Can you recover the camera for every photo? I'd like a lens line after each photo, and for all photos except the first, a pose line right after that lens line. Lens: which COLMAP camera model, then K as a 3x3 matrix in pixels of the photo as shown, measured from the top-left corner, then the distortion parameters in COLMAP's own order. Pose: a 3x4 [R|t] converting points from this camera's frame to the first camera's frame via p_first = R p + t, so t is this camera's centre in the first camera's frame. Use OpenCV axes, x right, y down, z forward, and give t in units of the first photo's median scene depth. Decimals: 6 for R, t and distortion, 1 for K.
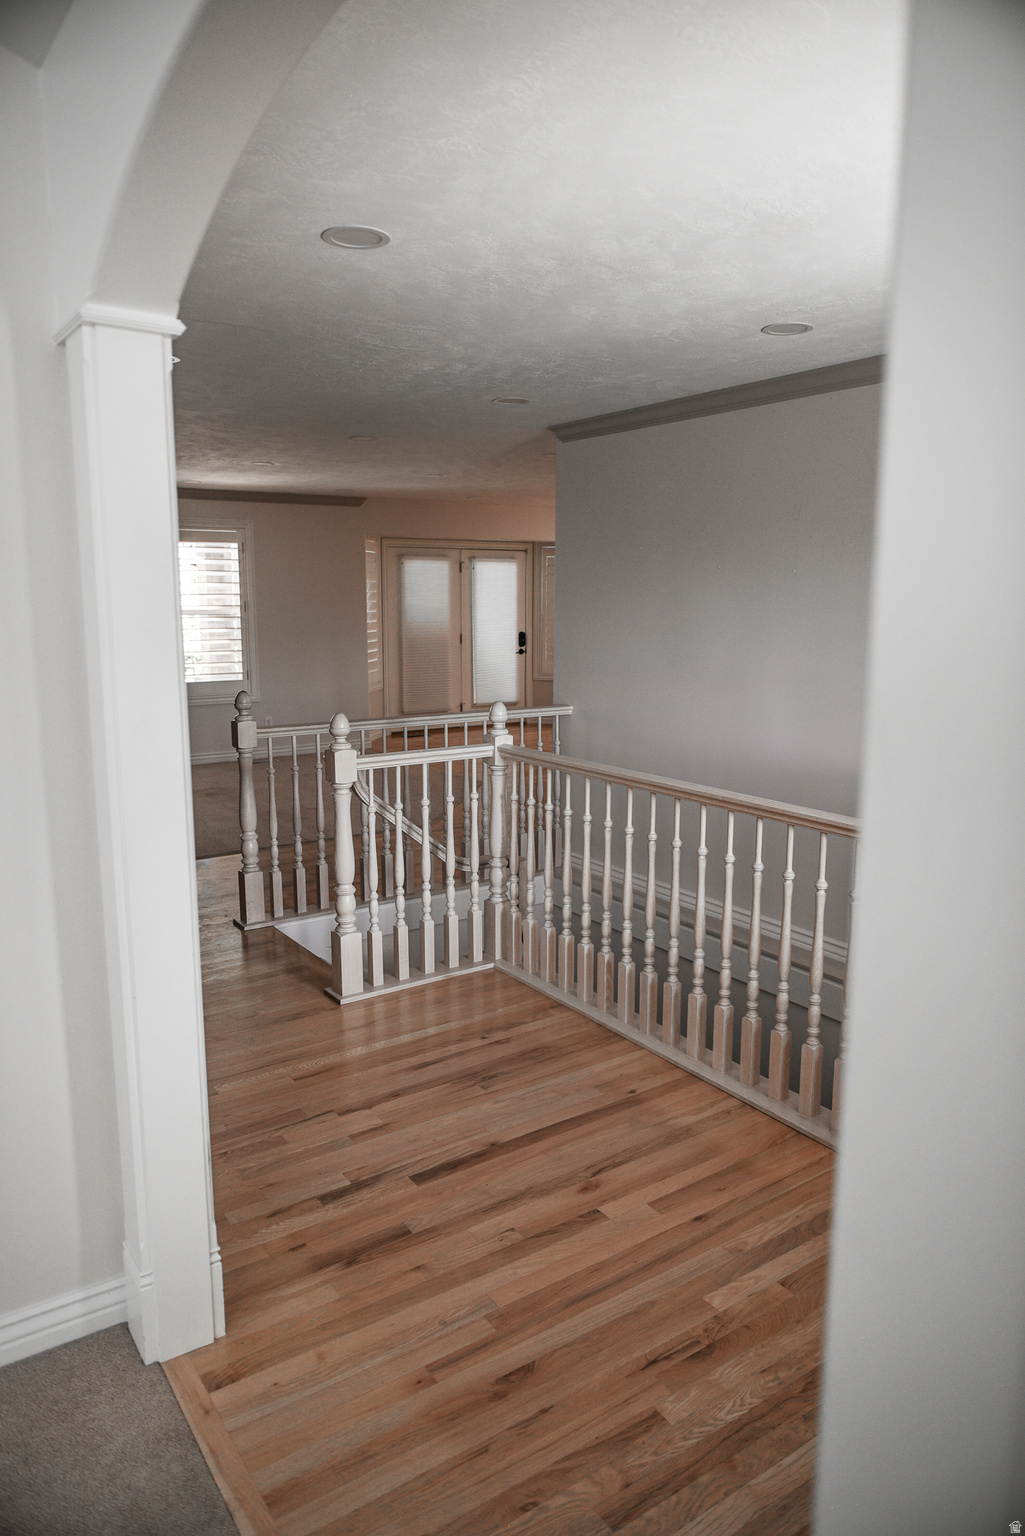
lens RADIAL K [[1037.9, 0, 504.7], [0, 1037.9, 770.5], [0, 0, 1]] dist [-0.015754, -0.000803]
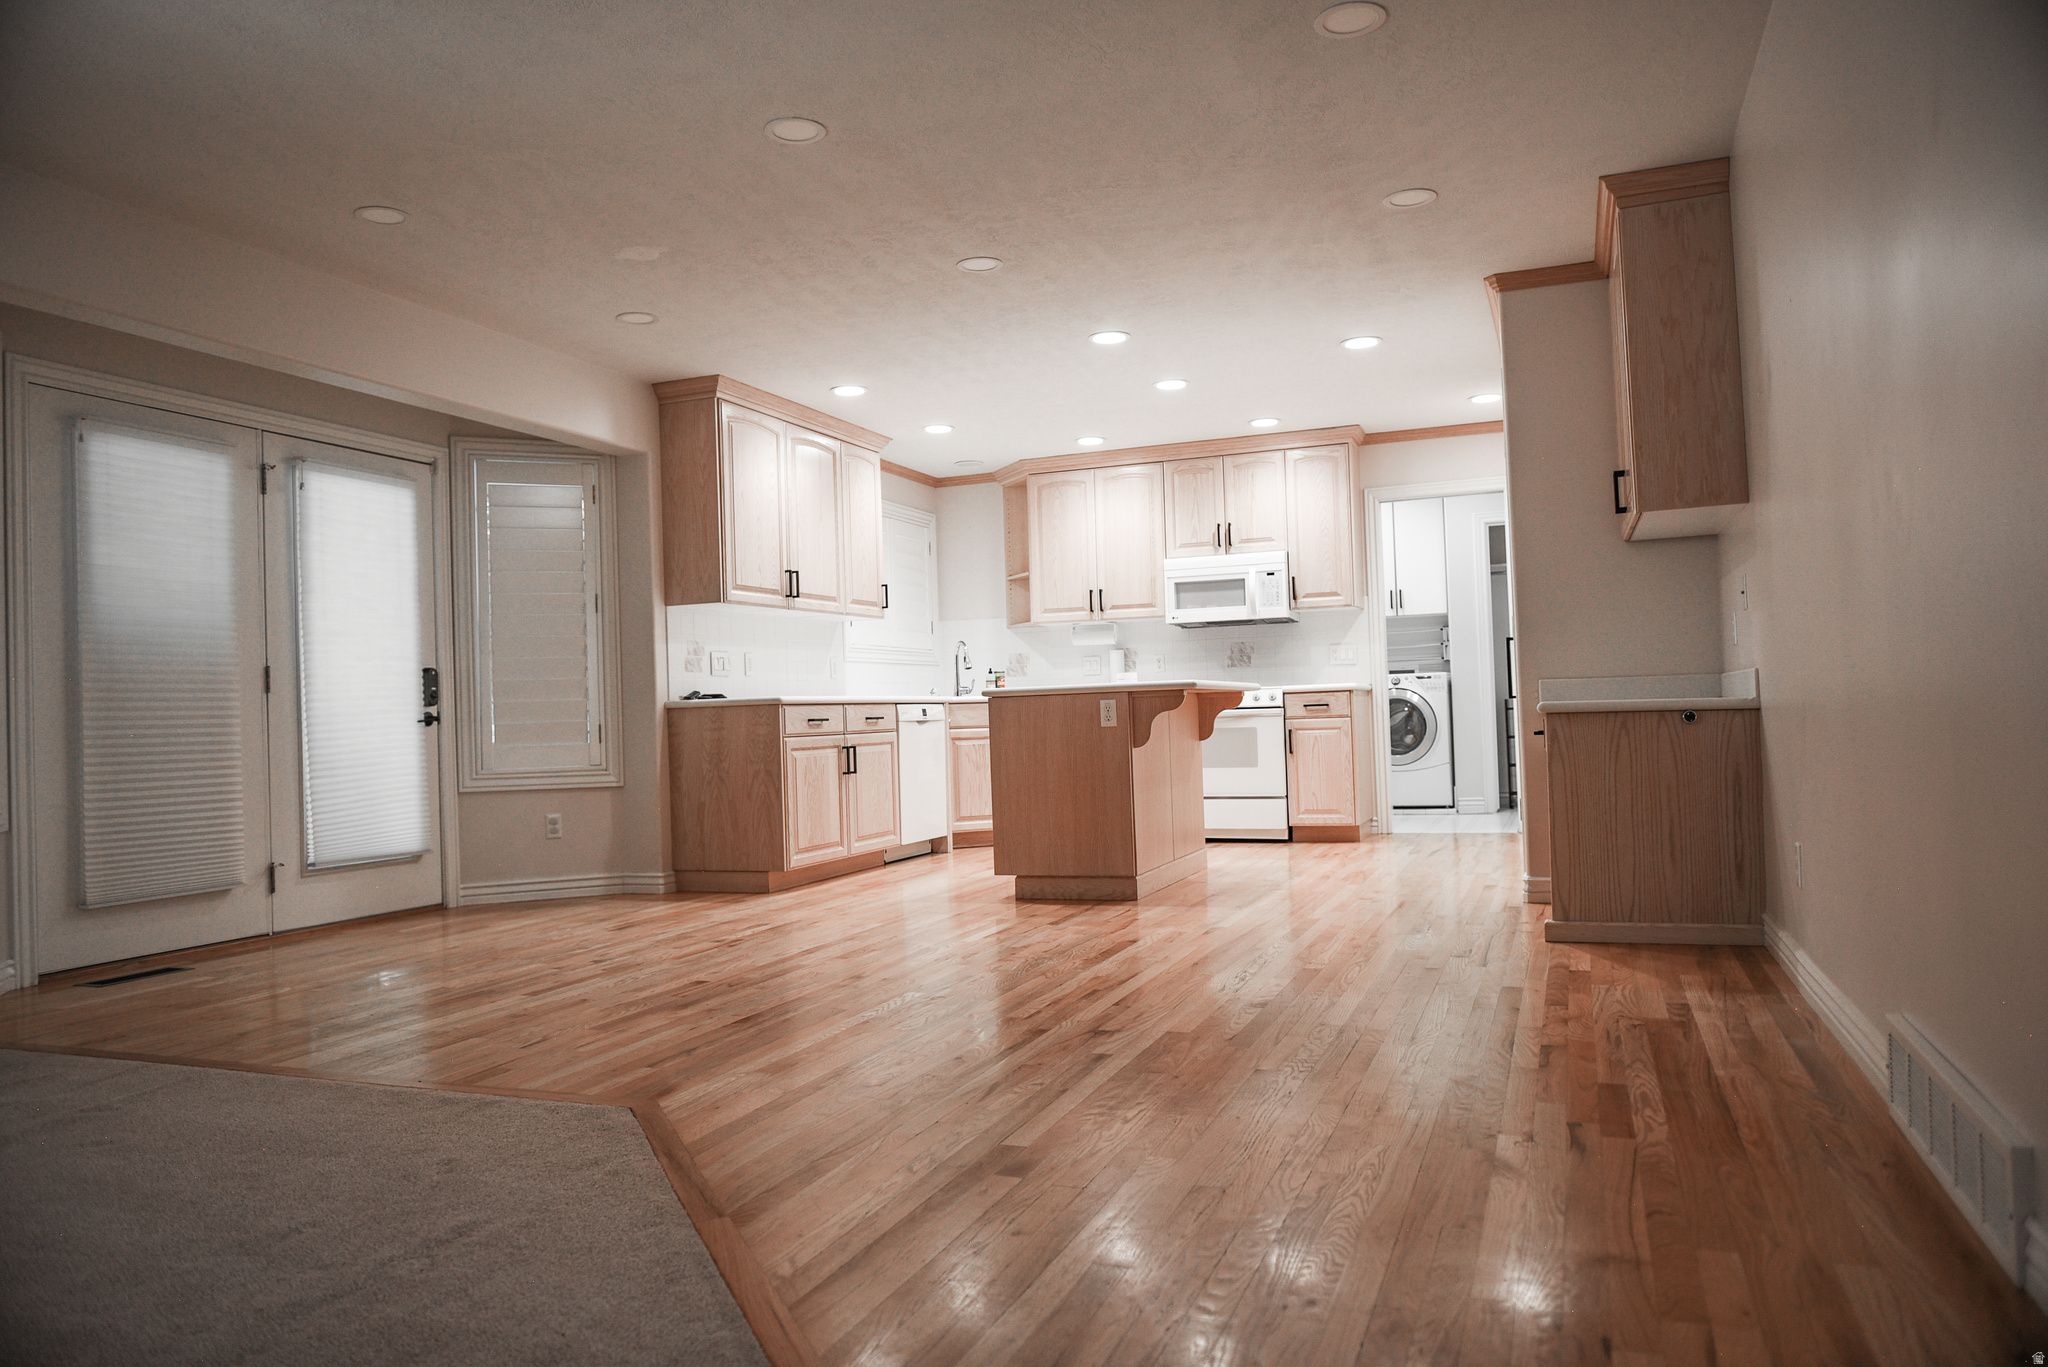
lens RADIAL K [[1383.9, 0, 1024.0], [0, 1383.9, 683.5], [0, 0, 1]] dist [-0.015754, -0.000803]
pose [[0.829625, -0.014976, 0.558121, -0.087084], [0.127454, 0.978325, -0.163203, -0.016313], [-0.543580, 0.206532, 0.813551, 0.468193]]
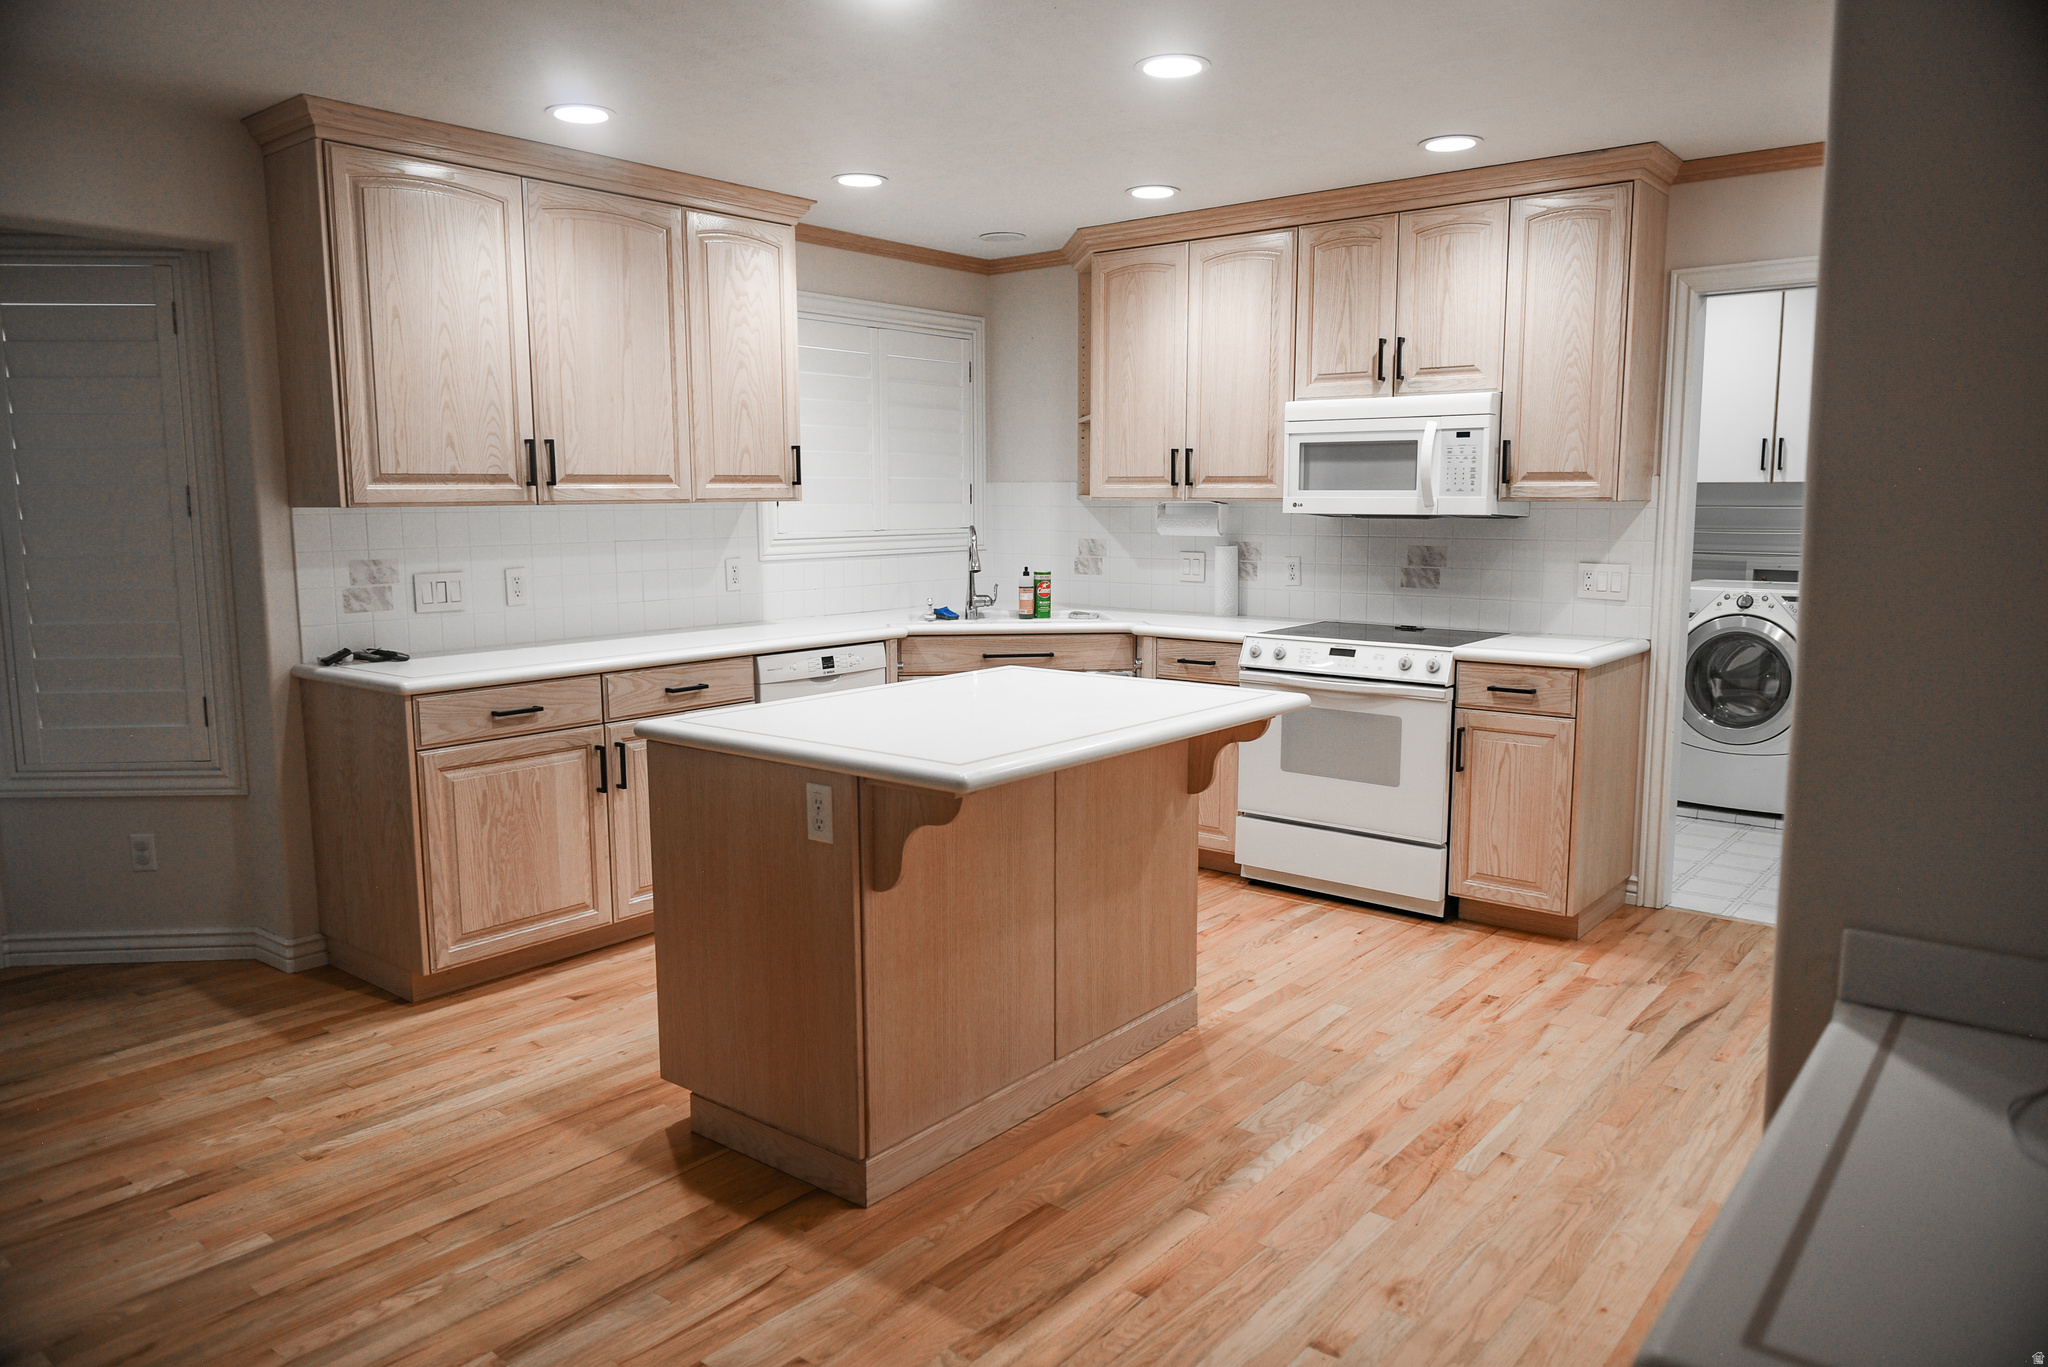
lens RADIAL K [[1383.9, 0, 1024.0], [0, 1383.9, 683.5], [0, 0, 1]] dist [-0.015754, -0.000803]
pose [[0.959544, -0.041332, 0.278508, 0.180337], [0.051574, 0.998232, -0.029546, -0.094559], [-0.276794, 0.042714, 0.959979, 0.626607]]
